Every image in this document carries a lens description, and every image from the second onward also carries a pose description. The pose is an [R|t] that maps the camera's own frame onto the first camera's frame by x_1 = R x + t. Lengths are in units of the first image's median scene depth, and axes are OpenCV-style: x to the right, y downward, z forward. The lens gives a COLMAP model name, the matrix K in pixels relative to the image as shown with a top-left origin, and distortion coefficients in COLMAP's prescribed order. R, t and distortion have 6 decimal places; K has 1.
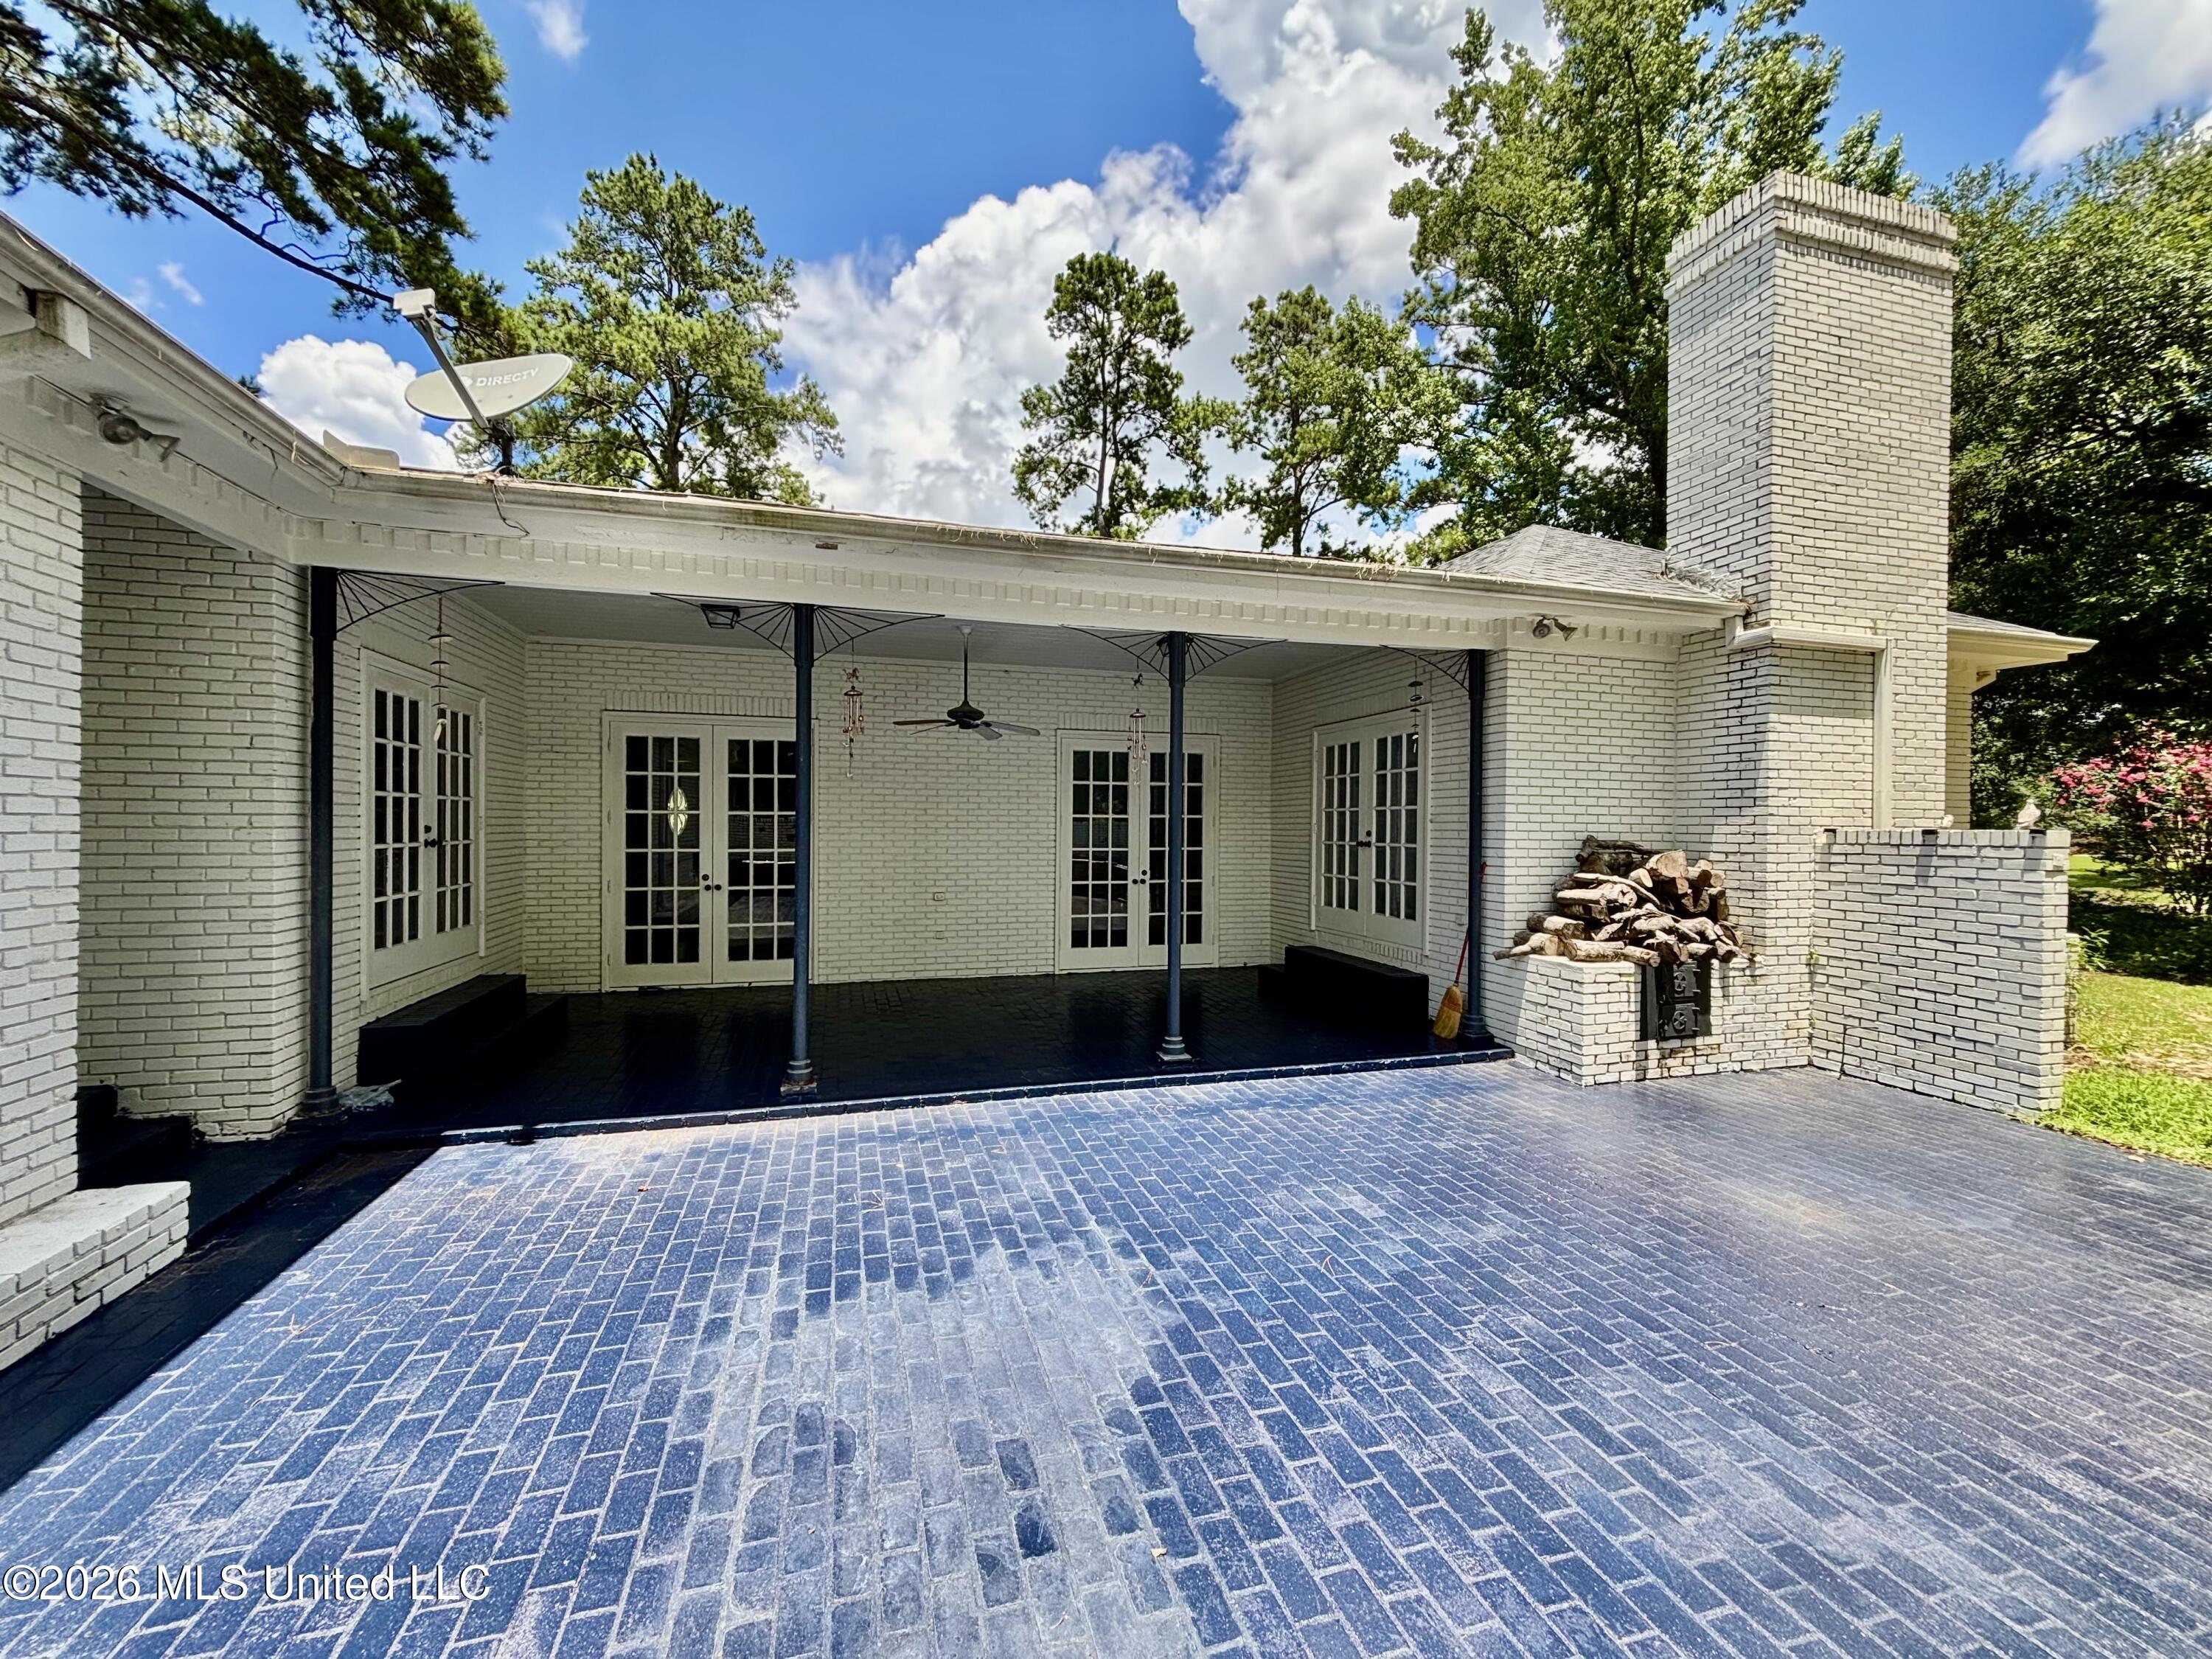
lens RADIAL K [[890.5, 0, 1106.0], [0, 890.5, 829.5], [0, 0, 1]] dist [0.000258, 0.000231]
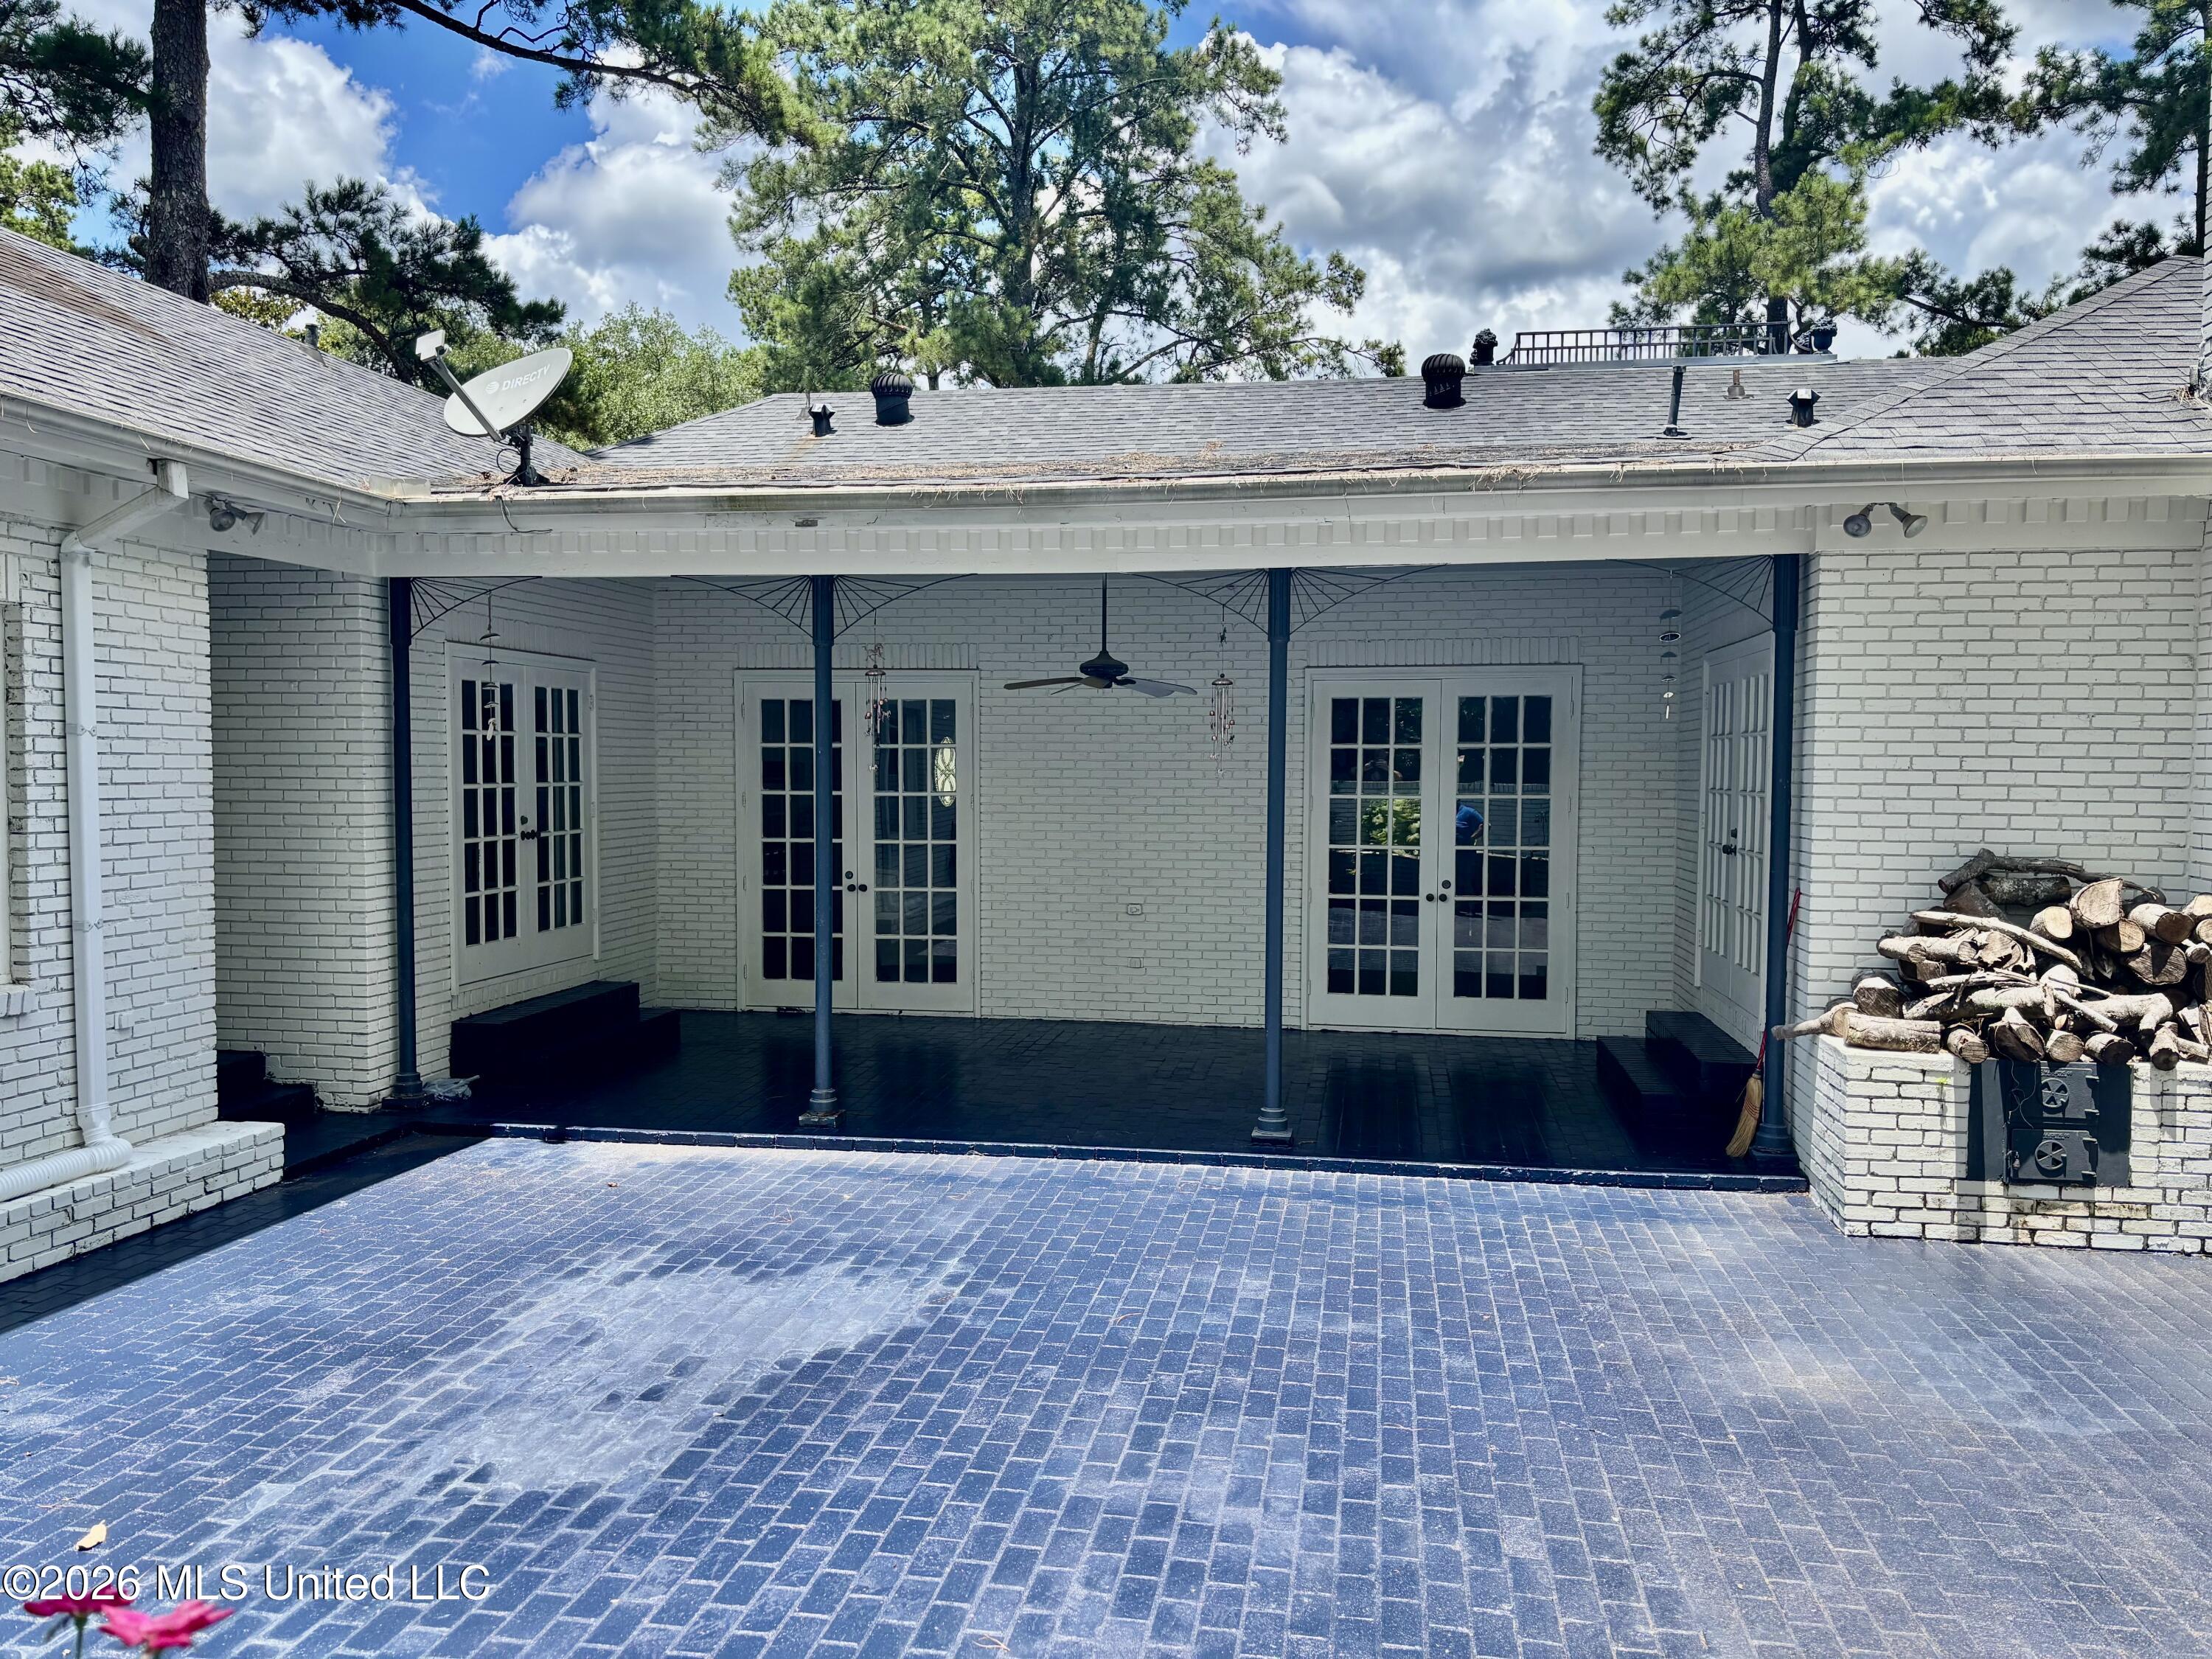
lens RADIAL K [[1677.1, 0, 1110.4], [0, 1677.1, 851.8], [0, 0, 1]] dist [0.065555, -0.076822]
pose [[0.900827, 0.020711, -0.433683, 0.585174], [-0.001245, 0.998981, 0.045121, -0.049728], [0.434176, -0.040107, 0.899935, -0.346269]]
